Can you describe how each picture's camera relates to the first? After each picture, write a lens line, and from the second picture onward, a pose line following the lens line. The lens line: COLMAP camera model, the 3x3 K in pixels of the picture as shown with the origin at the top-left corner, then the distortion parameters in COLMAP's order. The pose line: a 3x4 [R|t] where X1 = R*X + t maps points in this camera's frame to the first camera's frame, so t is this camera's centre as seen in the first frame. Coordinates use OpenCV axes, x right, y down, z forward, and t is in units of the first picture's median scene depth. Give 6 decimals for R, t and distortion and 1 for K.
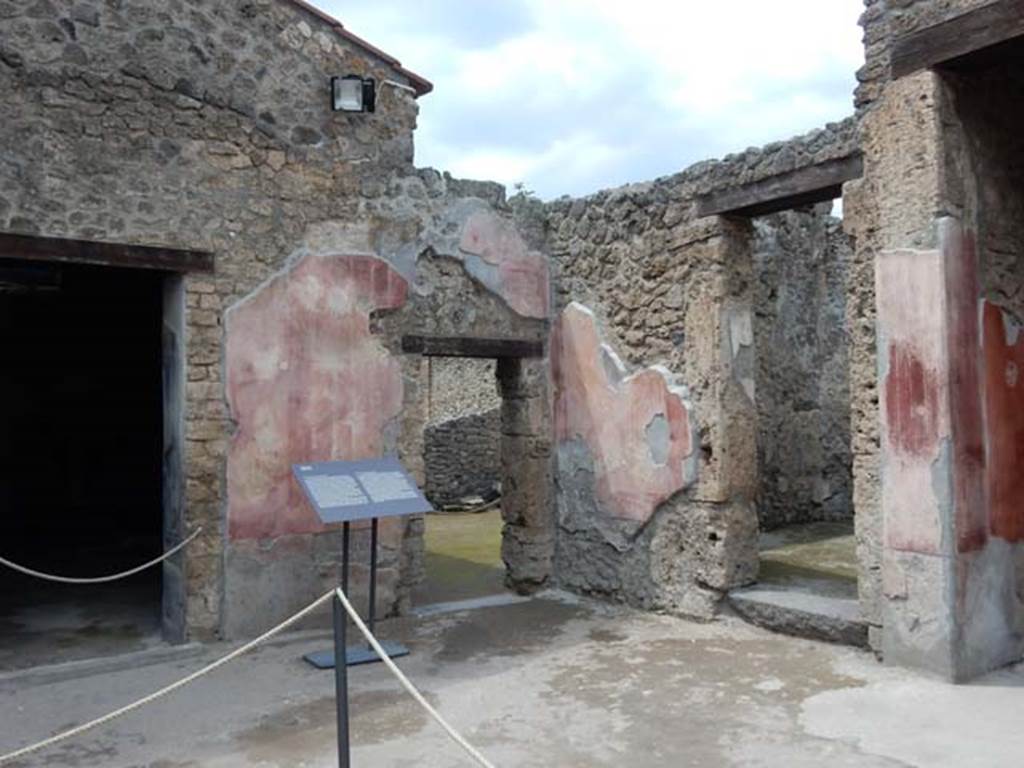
lens RADIAL K [[880.3, 0, 510.9], [0, 880.3, 388.8], [0, 0, 1]] dist [-0.051420, 0.053690]
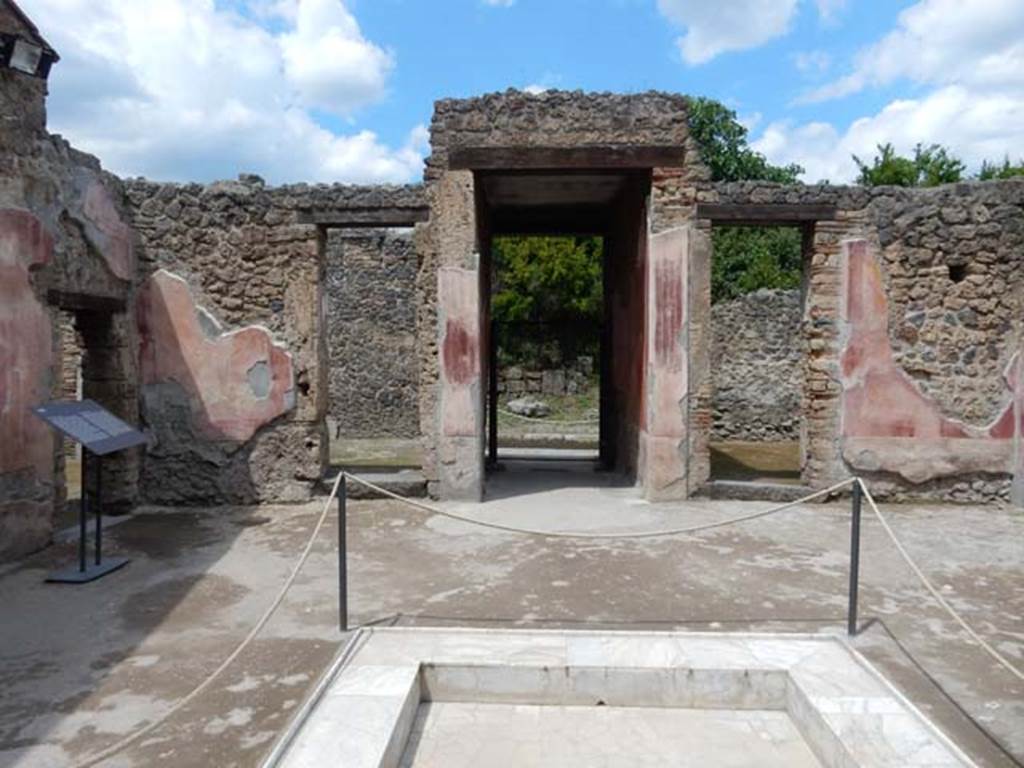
lens RADIAL K [[755.2, 0, 512.6], [0, 755.2, 387.3], [0, 0, 1]] dist [-0.040467, 0.020294]
pose [[0.590298, -0.027759, 0.806708, -0.548640], [-0.020525, 0.998569, 0.049380, 0.003458], [-0.806924, -0.045706, 0.588884, -0.011991]]
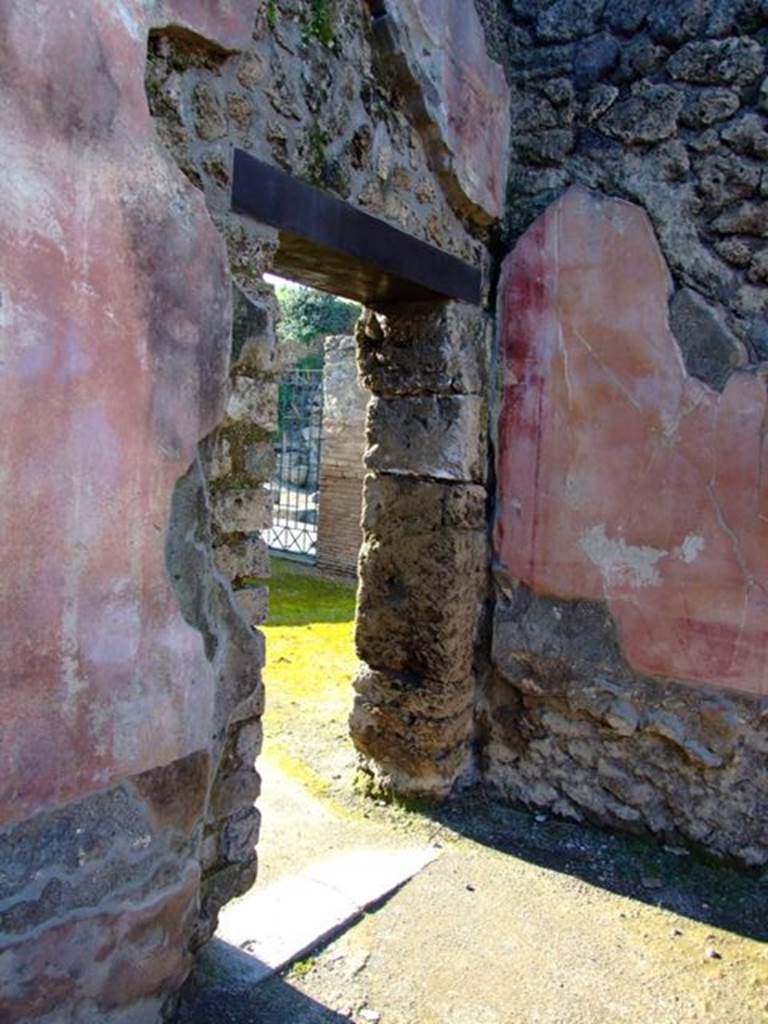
lens RADIAL K [[880.3, 0, 311.5], [0, 880.3, 514.1], [0, 0, 1]] dist [-0.051420, 0.053690]
pose [[0.955808, 0.034058, 0.292011, -0.201606], [-0.066622, 0.992519, 0.102307, 0.032729], [-0.286343, -0.117240, 0.950927, 0.687832]]
